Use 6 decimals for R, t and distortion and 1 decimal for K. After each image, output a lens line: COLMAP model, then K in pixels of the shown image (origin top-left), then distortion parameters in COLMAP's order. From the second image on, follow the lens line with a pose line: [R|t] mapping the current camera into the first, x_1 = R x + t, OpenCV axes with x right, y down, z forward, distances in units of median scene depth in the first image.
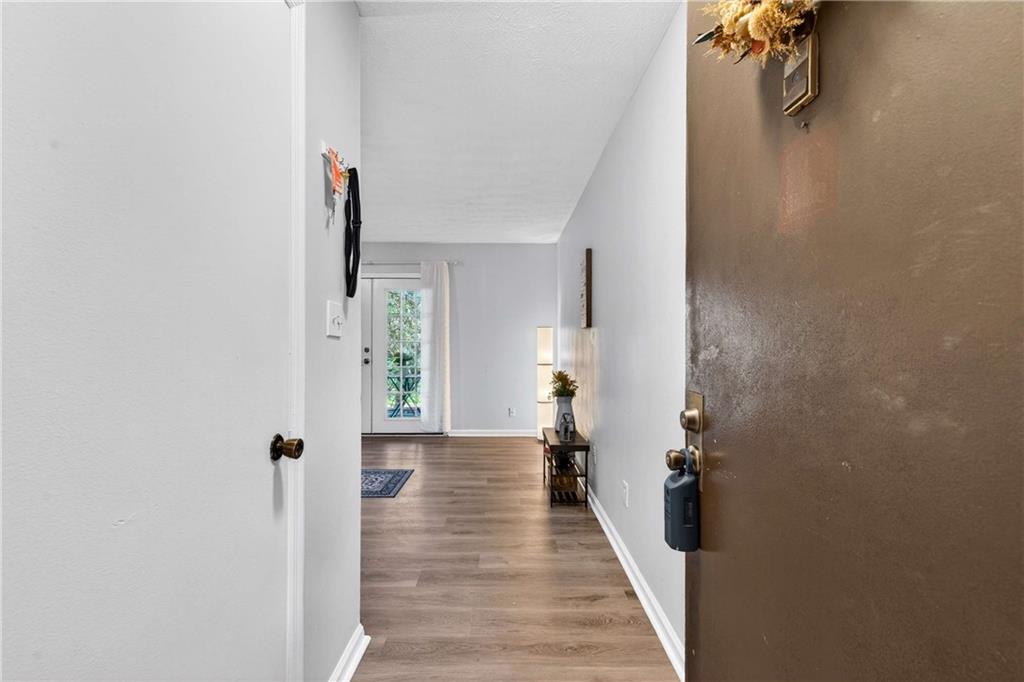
lens RADIAL K [[460.0, 0, 507.3], [0, 460.0, 341.6], [0, 0, 1]] dist [0.001853, 0.000014]
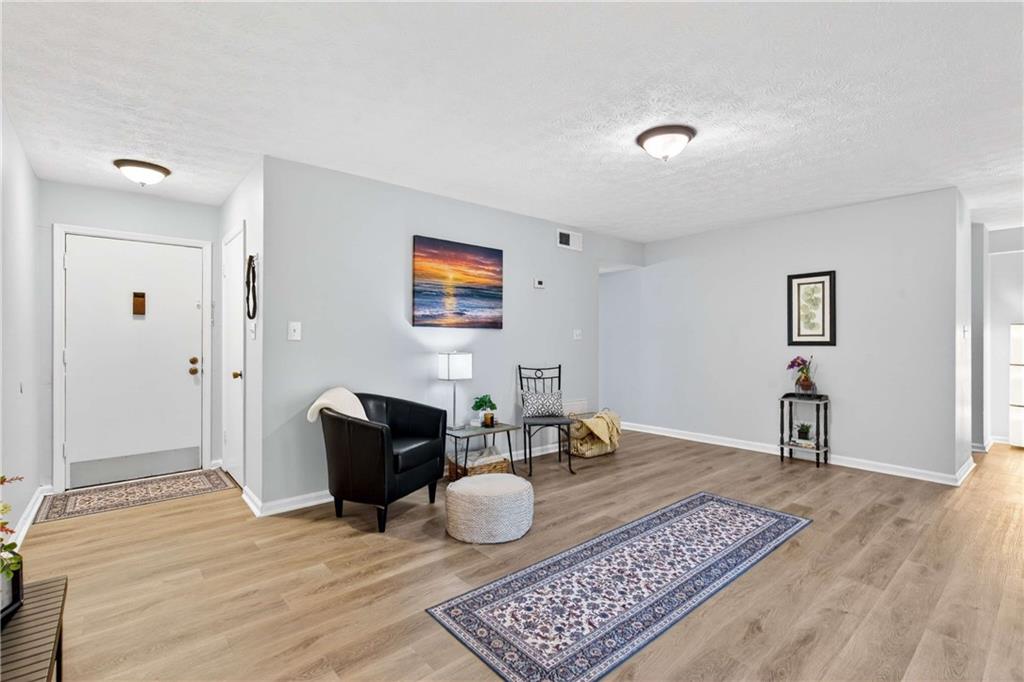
lens RADIAL K [[464.9, 0, 507.8], [0, 464.9, 340.4], [0, 0, 1]] dist [-0.001874, -0.000069]
pose [[-0.769831, -0.002085, -0.638244, 0.029236], [0.001205, 0.999988, -0.004720, 0.001115], [0.638246, -0.004403, -0.769820, 0.926612]]
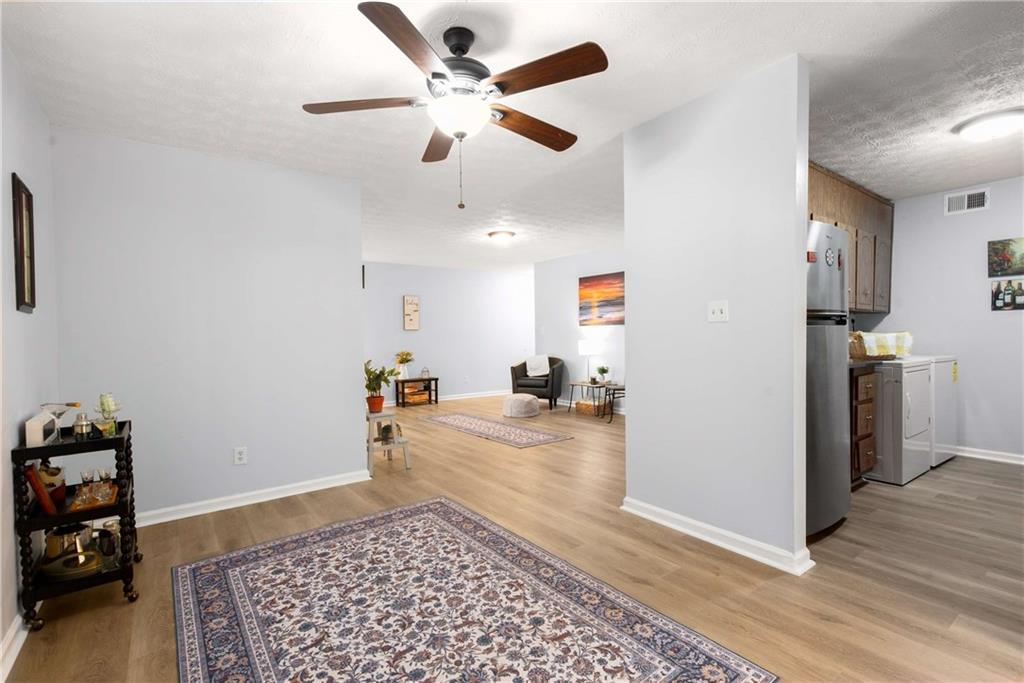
lens RADIAL K [[472.4, 0, 504.7], [0, 472.4, 341.4], [0, 0, 1]] dist [-0.000268, -0.000114]
pose [[-0.581004, 0.000778, 0.813900, -1.248638], [0.012925, 0.999882, 0.008271, 0.006613], [-0.813798, 0.015326, -0.580946, 1.250961]]
